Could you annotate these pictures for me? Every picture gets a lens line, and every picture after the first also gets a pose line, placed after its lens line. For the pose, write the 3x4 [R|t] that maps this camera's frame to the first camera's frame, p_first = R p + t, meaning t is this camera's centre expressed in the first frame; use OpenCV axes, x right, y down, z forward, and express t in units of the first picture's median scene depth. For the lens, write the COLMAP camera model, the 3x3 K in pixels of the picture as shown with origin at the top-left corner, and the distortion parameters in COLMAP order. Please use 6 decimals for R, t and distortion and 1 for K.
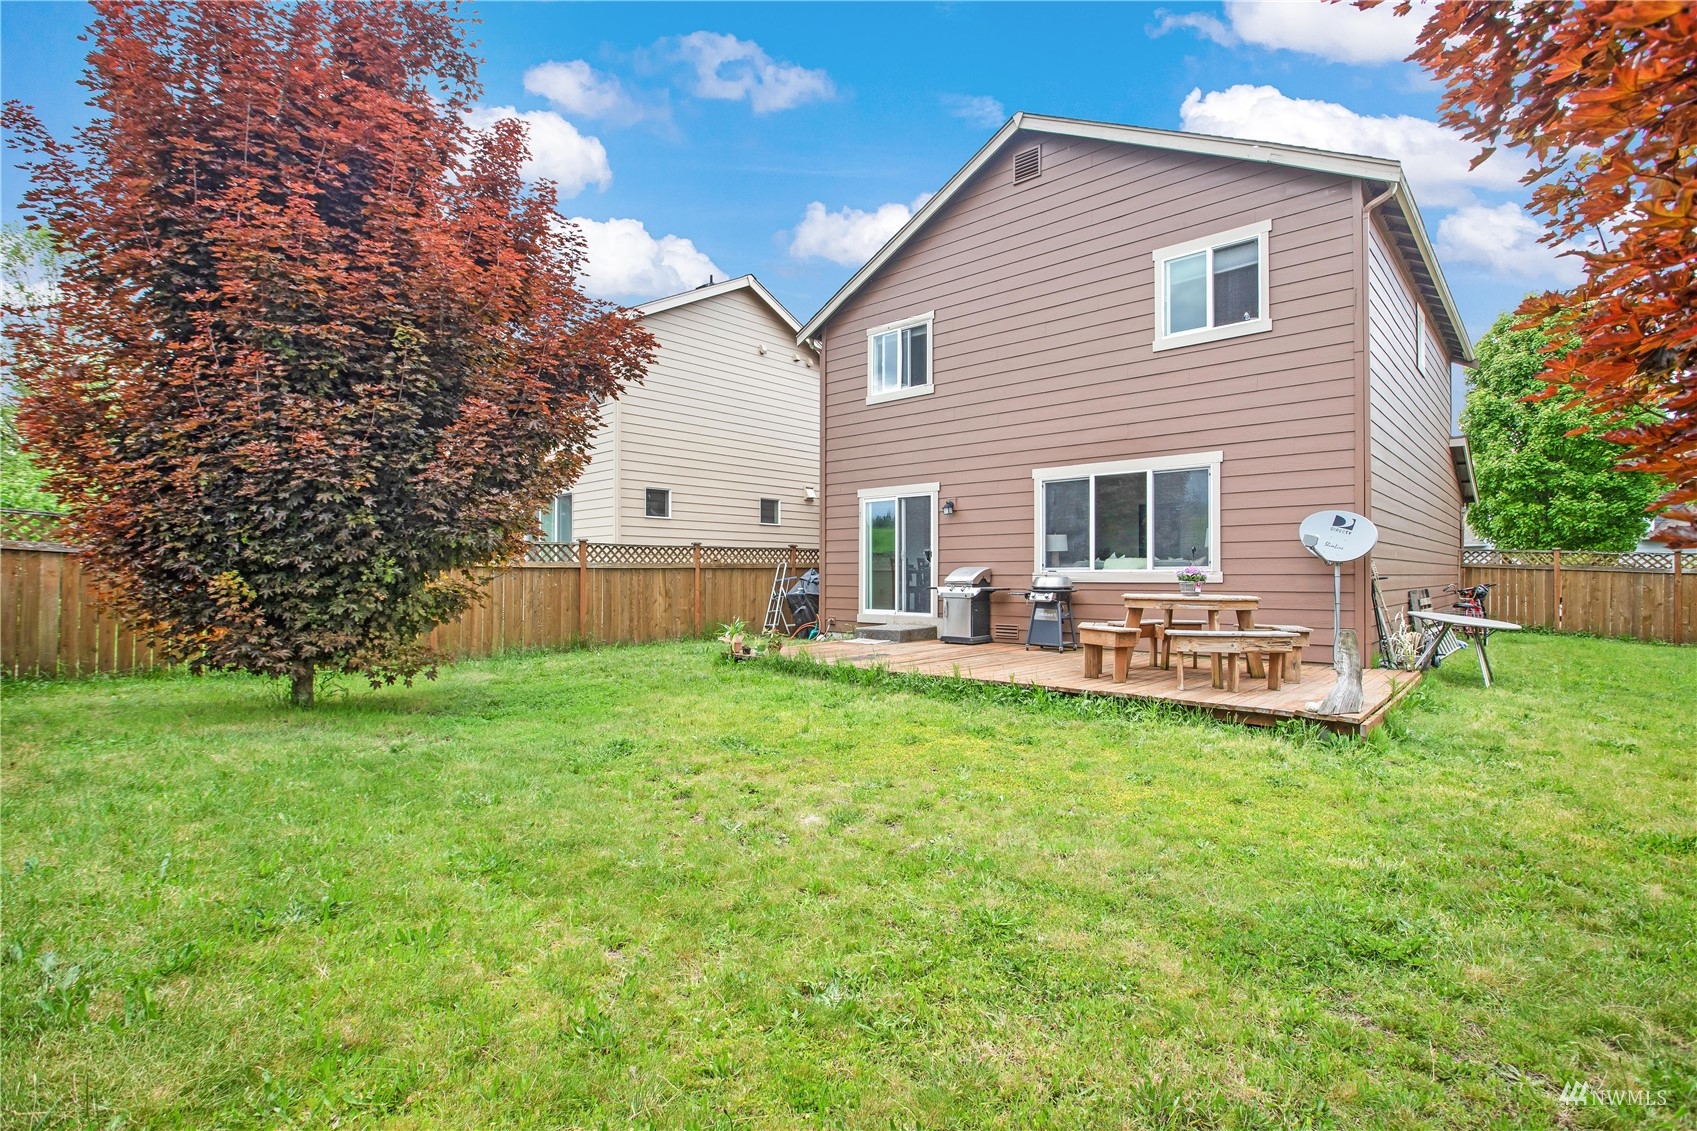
lens RADIAL K [[776.6, 0, 846.7], [0, 776.6, 569.2], [0, 0, 1]] dist [-0.046169, 0.014560]
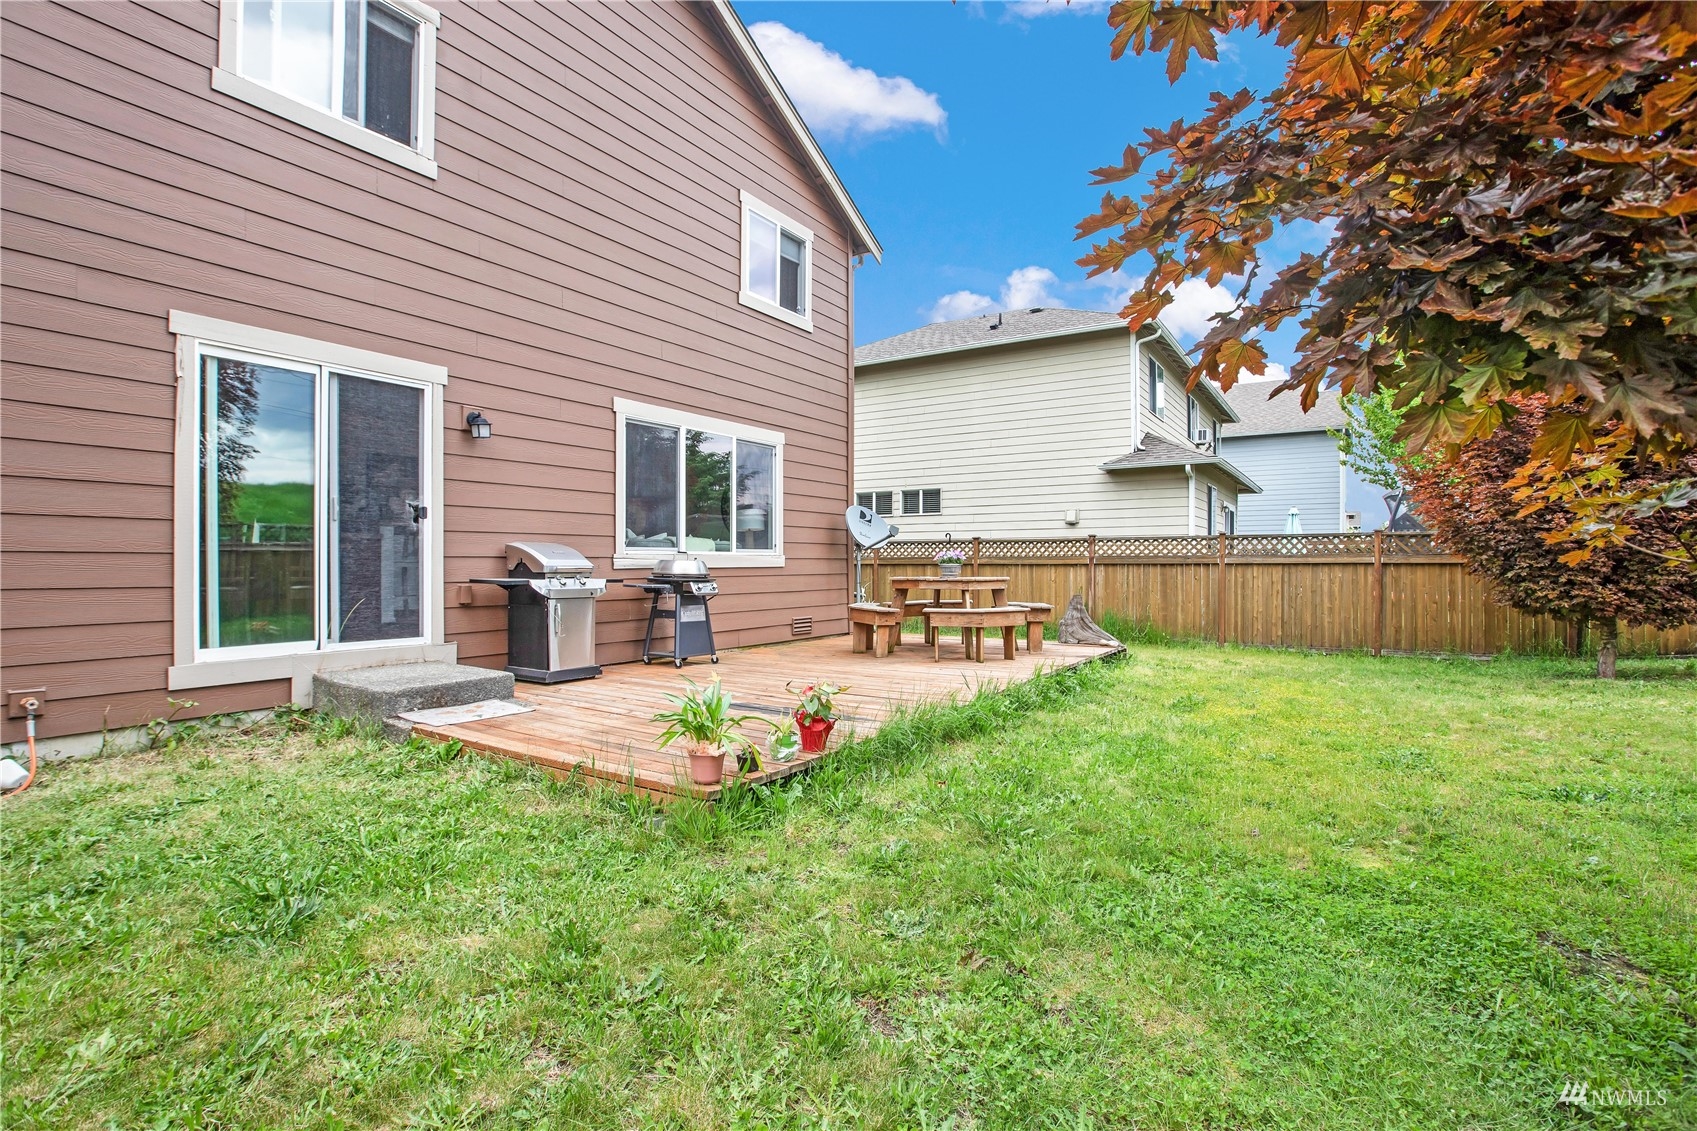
lens RADIAL K [[776.6, 0, 846.7], [0, 776.6, 569.2], [0, 0, 1]] dist [-0.046169, 0.014560]
pose [[-0.160228, -0.016021, 0.986950, -0.445457], [-0.015281, 0.999789, 0.013748, 0.006259], [-0.986962, -0.012879, -0.160438, 0.909674]]
